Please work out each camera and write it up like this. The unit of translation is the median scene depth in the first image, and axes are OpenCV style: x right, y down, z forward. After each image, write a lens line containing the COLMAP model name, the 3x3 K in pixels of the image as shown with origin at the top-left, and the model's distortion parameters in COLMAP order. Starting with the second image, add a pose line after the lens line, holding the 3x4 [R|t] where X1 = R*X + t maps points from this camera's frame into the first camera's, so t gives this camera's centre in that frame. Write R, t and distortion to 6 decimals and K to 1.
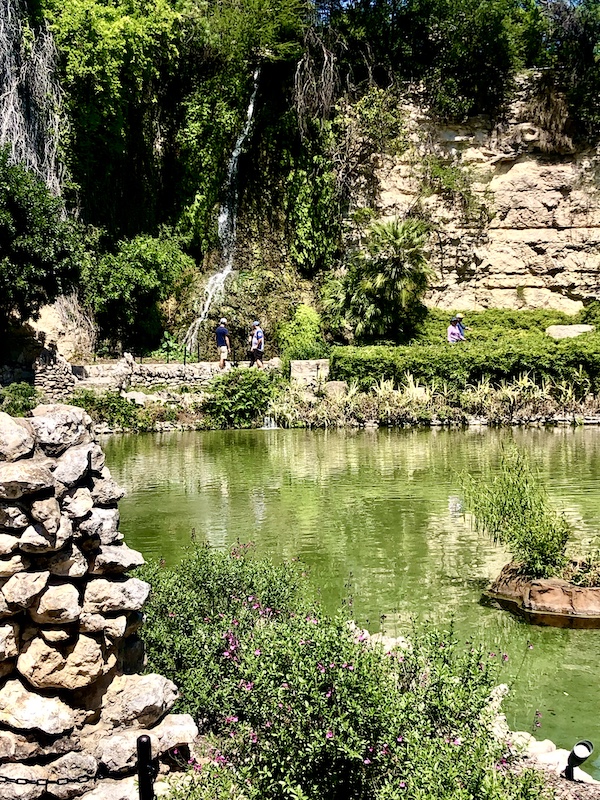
lens RADIAL K [[1152.8, 0, 300.1], [0, 1152.8, 398.0], [0, 0, 1]] dist [0.067037, 0.000000]
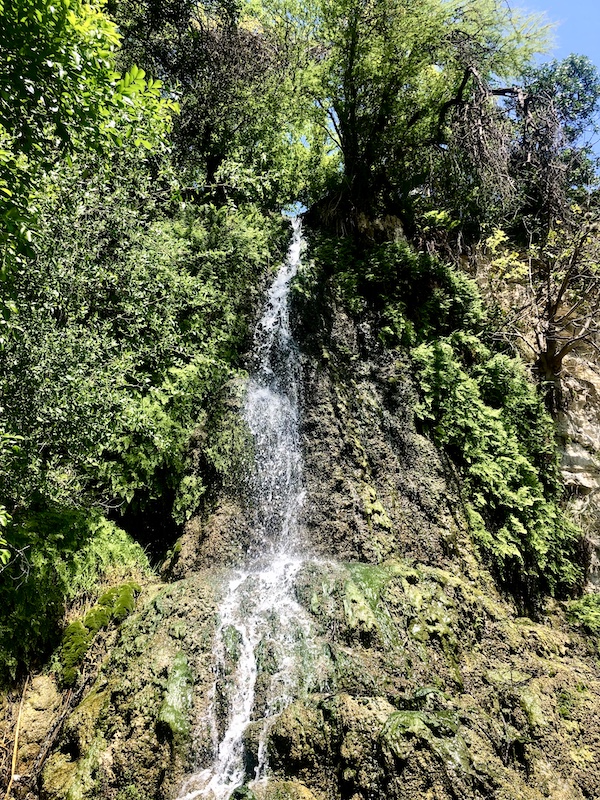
lens RADIAL K [[653.9, 0, 297.5], [0, 653.9, 398.9], [0, 0, 1]] dist [0.001475, -0.000385]
pose [[0.967133, 0.103414, 0.232292, -0.097045], [0.049872, 0.818665, -0.572102, -0.055867], [-0.249333, 0.564884, 0.786600, 0.852058]]
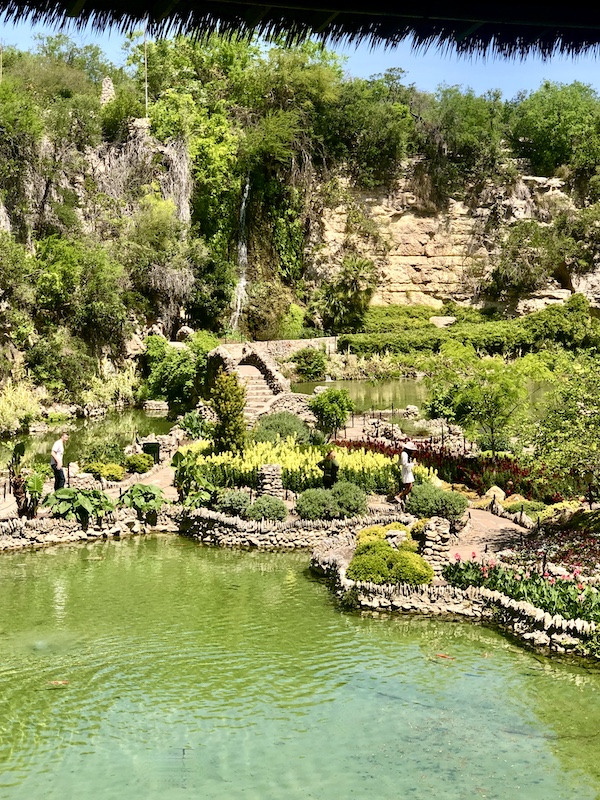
lens RADIAL K [[1522.9, 0, 296.9], [0, 1522.9, 402.6], [0, 0, 1]] dist [0.014610, 0.000000]
pose [[0.946100, -0.023023, 0.323055, -0.682448], [0.002406, 0.997942, 0.064073, -0.076390], [-0.323865, -0.059842, 0.944209, -1.054228]]
